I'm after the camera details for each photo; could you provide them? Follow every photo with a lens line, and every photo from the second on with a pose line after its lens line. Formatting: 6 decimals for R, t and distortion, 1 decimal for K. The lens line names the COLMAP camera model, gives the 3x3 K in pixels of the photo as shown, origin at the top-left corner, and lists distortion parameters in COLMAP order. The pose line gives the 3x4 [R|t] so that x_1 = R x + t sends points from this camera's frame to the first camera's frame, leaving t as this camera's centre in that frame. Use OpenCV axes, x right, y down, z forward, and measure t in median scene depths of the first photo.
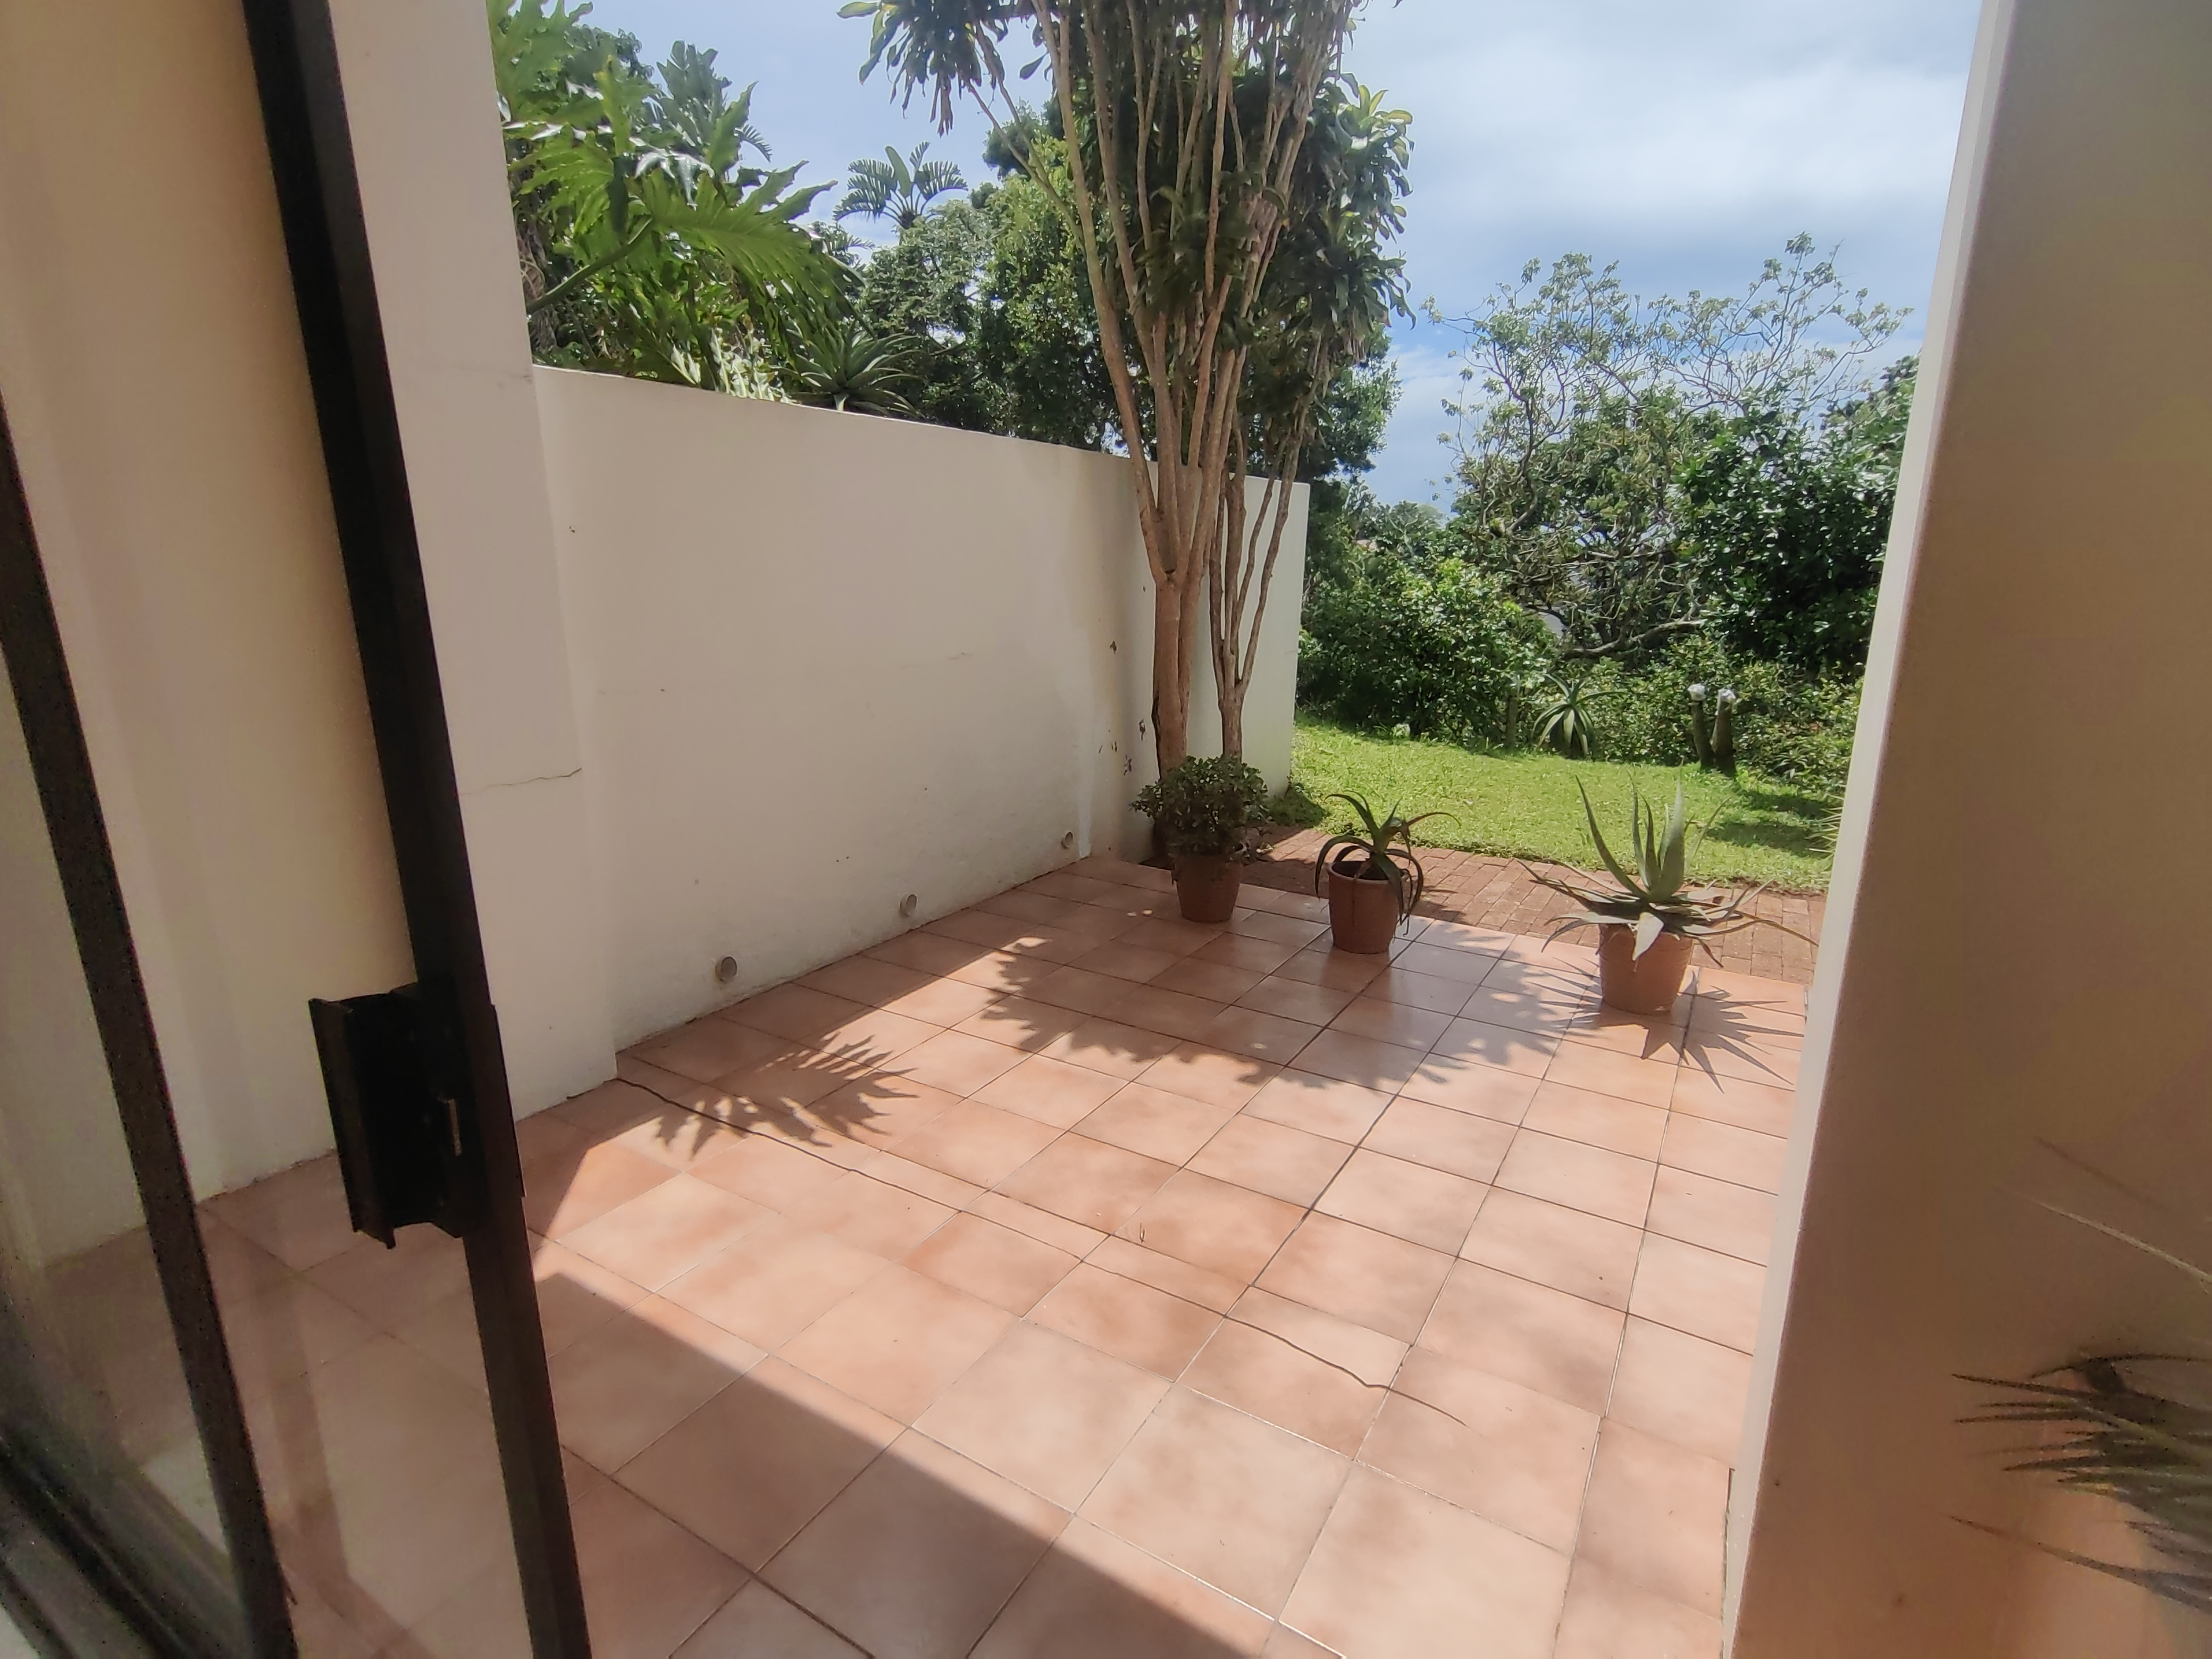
lens RADIAL K [[1099.4, 0, 1106.7], [0, 1099.4, 805.9], [0, 0, 1]] dist [0.000239, 0.006016]
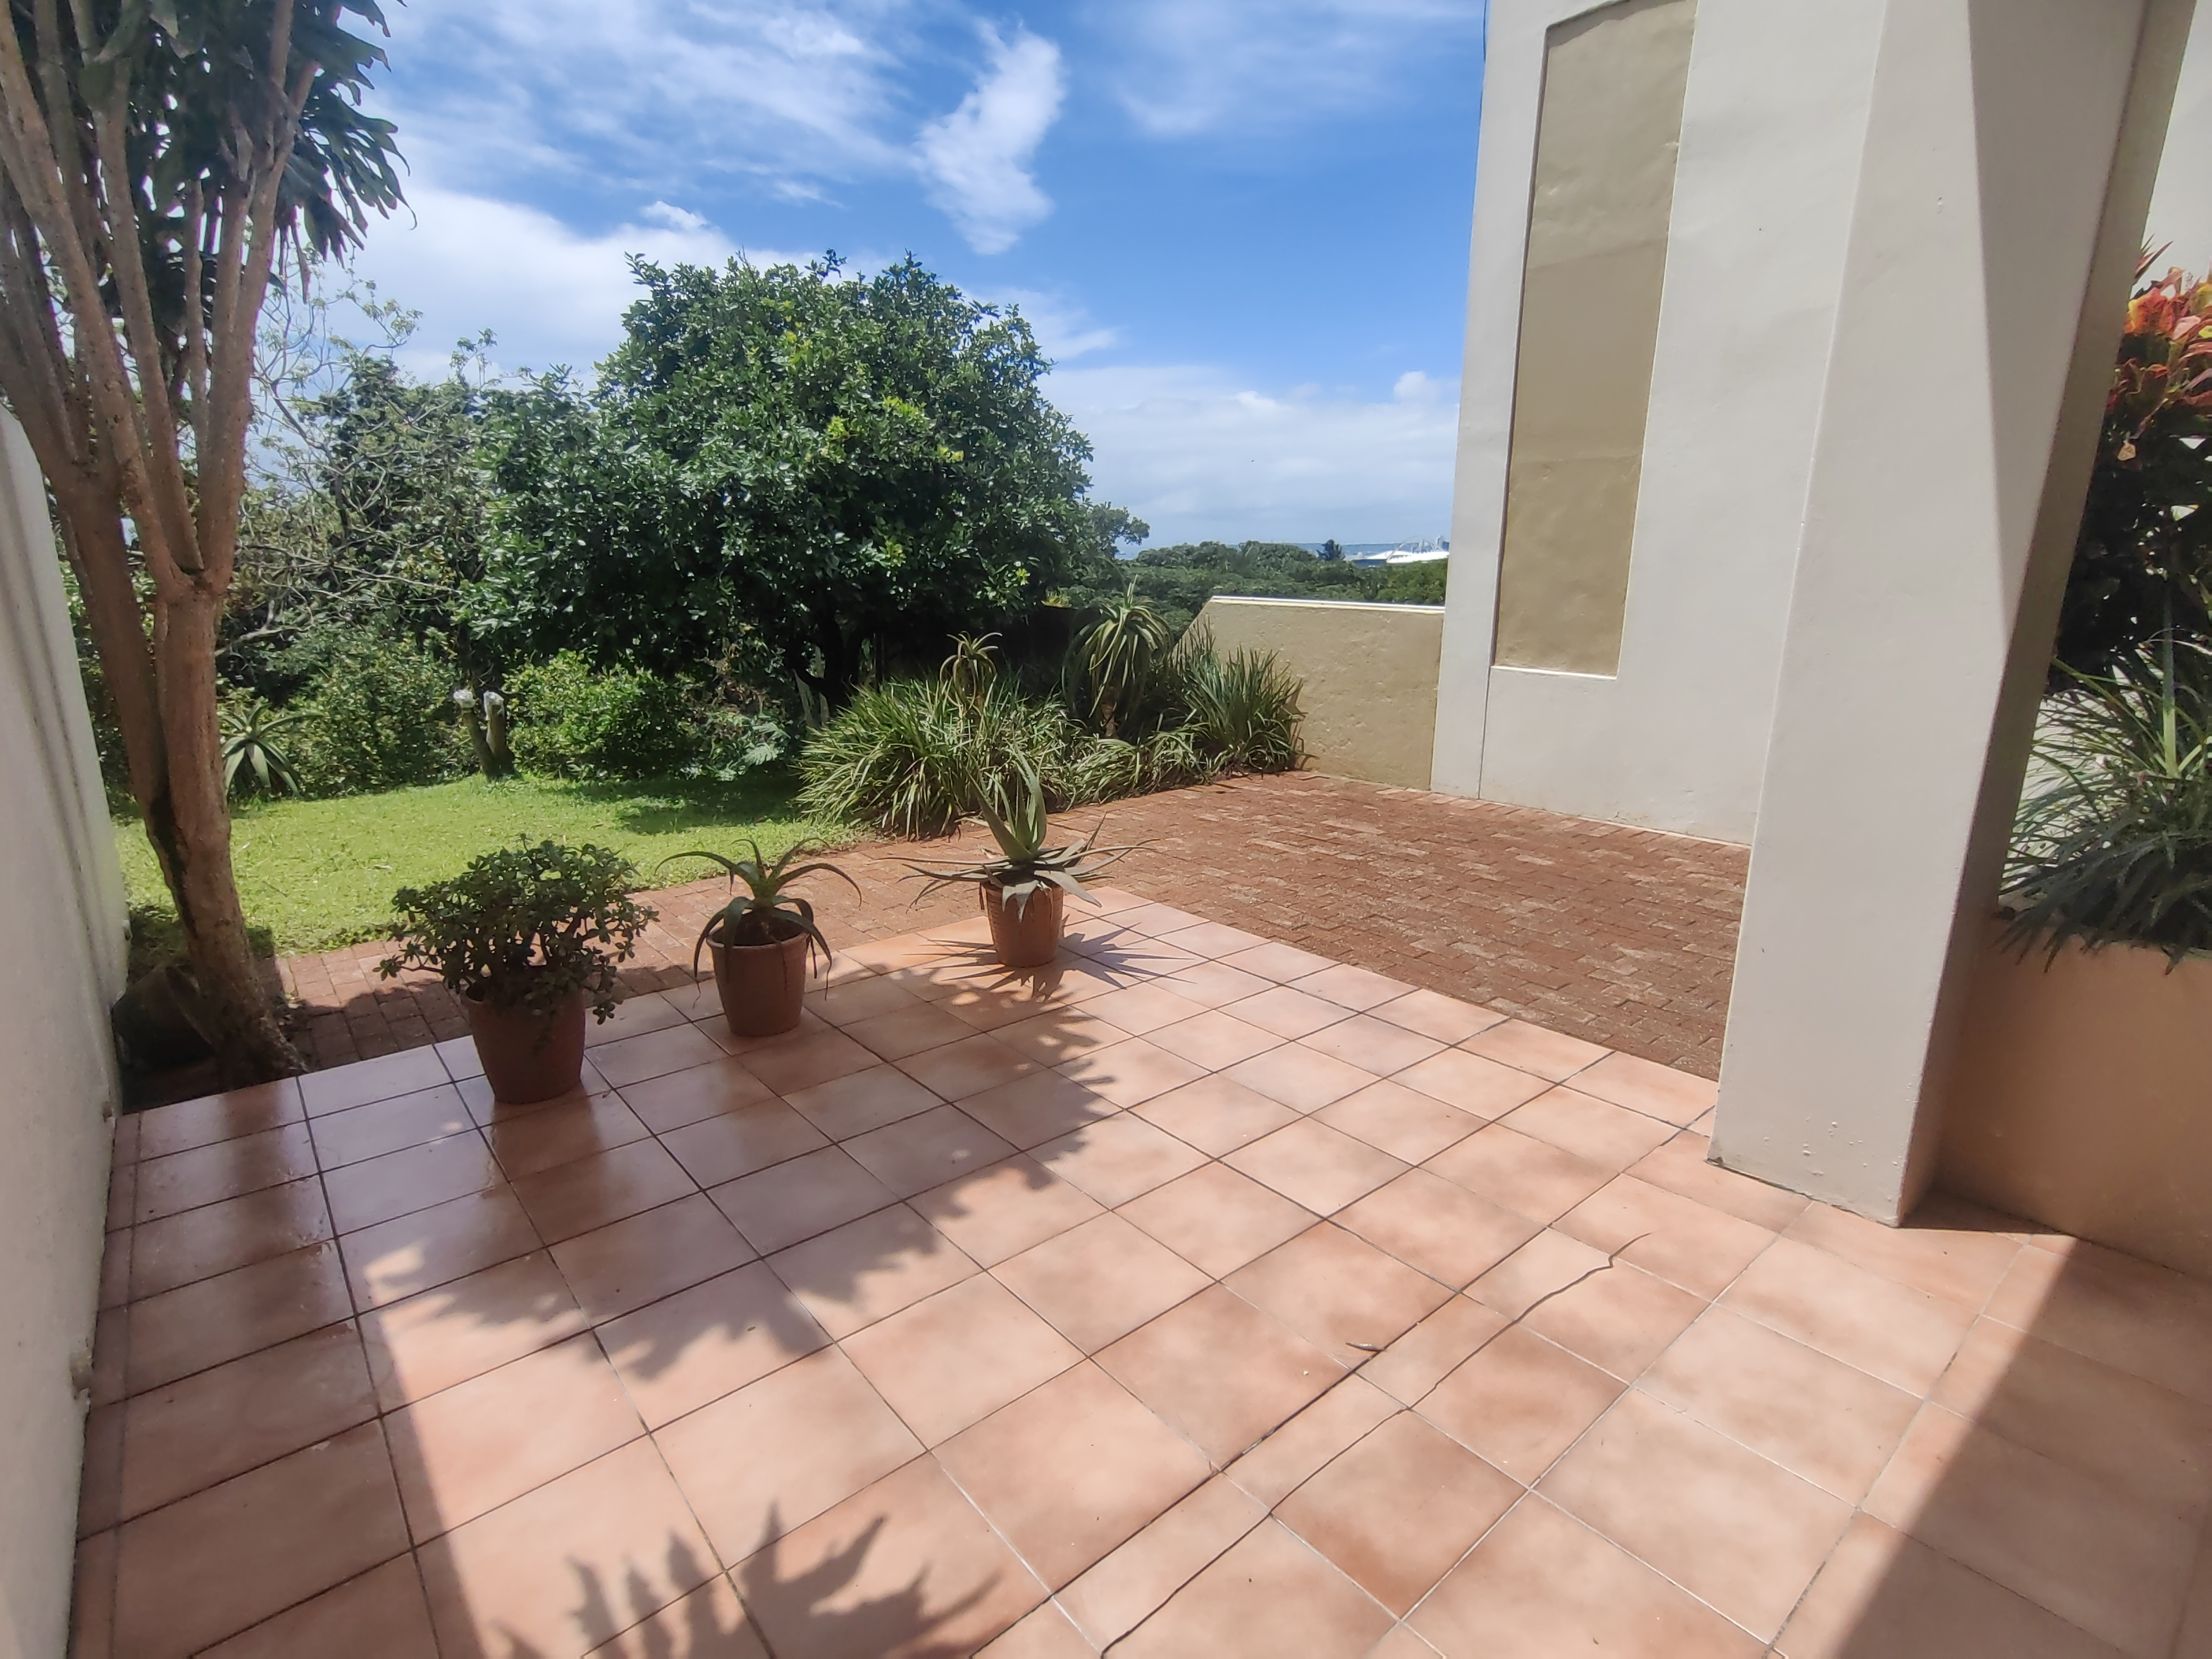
lens RADIAL K [[1099.4, 0, 1104.6], [0, 1099.4, 812.0], [0, 0, 1]] dist [0.000239, 0.006016]
pose [[0.329583, -0.219755, 0.918195, -0.512047], [0.216589, 0.964196, 0.153021, -0.120383], [-0.918947, 0.148438, 0.365379, 0.594041]]
